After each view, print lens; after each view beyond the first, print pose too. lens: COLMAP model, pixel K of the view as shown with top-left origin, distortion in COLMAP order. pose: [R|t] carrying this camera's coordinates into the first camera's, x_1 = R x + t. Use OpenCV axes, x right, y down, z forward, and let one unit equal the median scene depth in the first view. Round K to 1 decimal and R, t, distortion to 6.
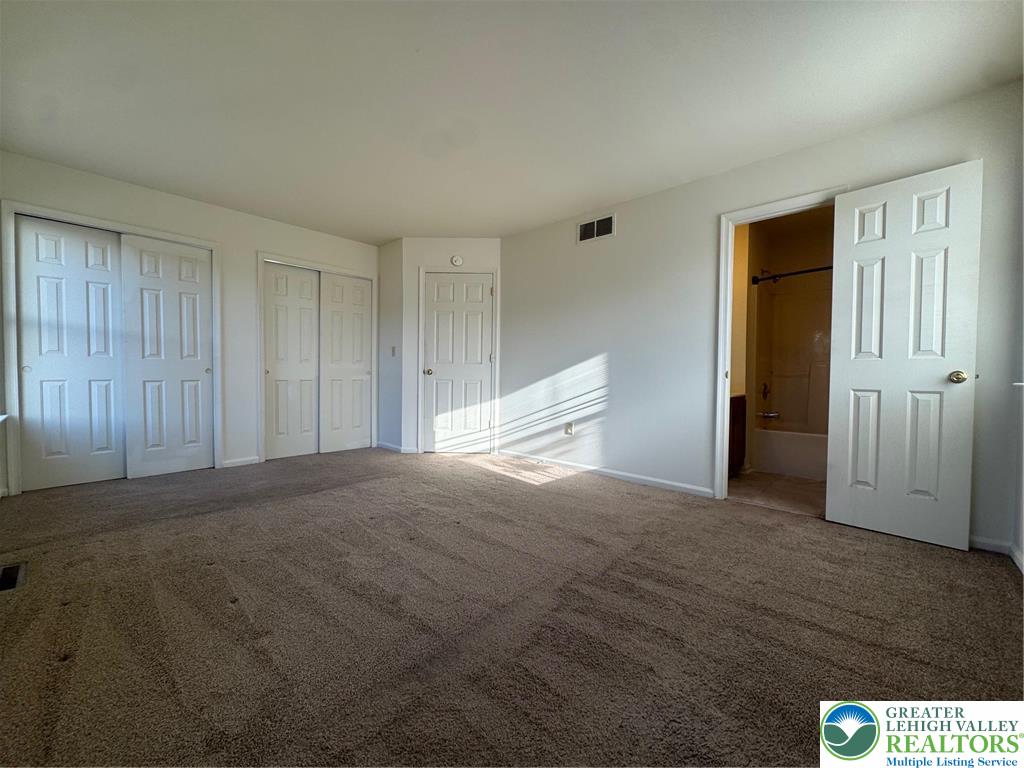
lens RADIAL K [[409.5, 0, 513.9], [0, 409.5, 384.4], [0, 0, 1]] dist [-0.000392, -0.000234]
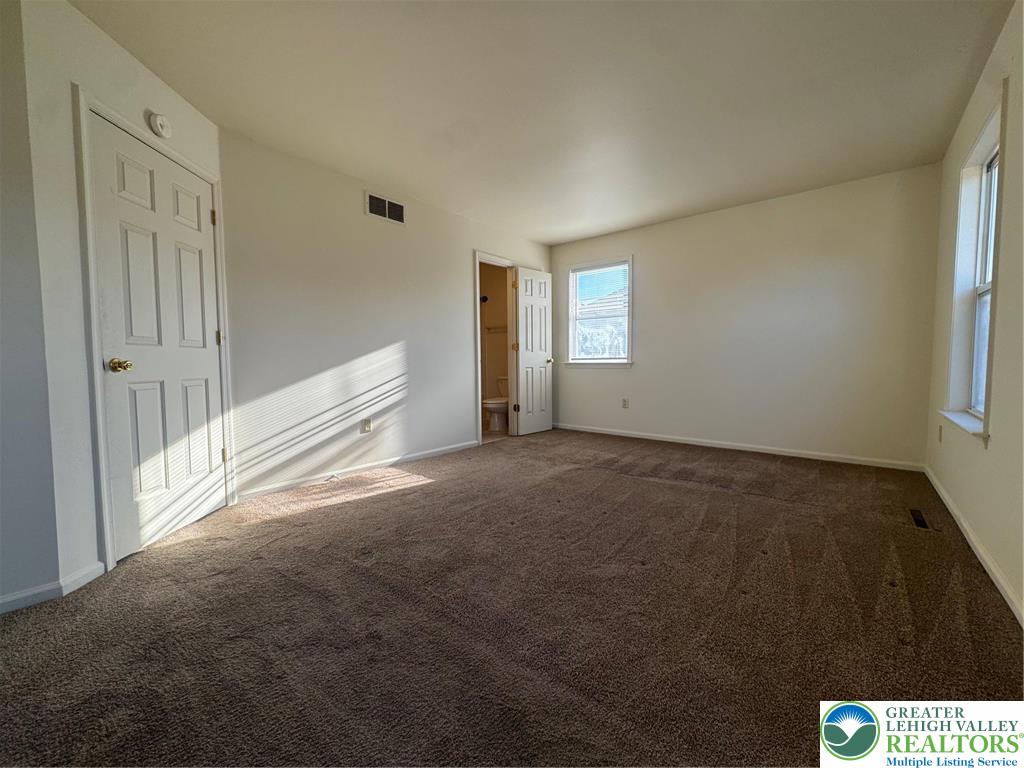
lens RADIAL K [[409.5, 0, 509.0], [0, 409.5, 382.4], [0, 0, 1]] dist [-0.000392, -0.000234]
pose [[-0.046507, -0.062261, 0.996976, -0.735360], [0.038054, 0.997221, 0.064052, -0.027879], [-0.998193, 0.040918, -0.044009, 0.727870]]
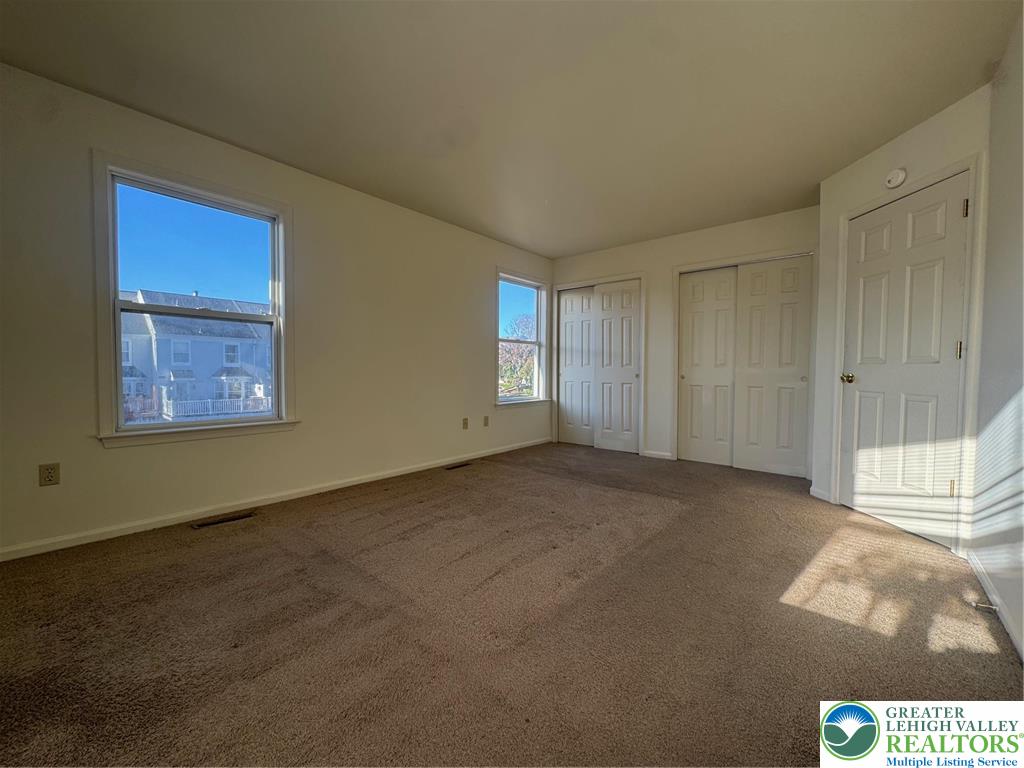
lens RADIAL K [[409.5, 0, 517.7], [0, 409.5, 385.5], [0, 0, 1]] dist [-0.000392, -0.000234]
pose [[0.040636, 0.022779, -0.998914, 0.460217], [-0.036724, 0.999099, 0.021289, -0.016052], [0.998499, 0.035819, 0.041436, 0.543929]]
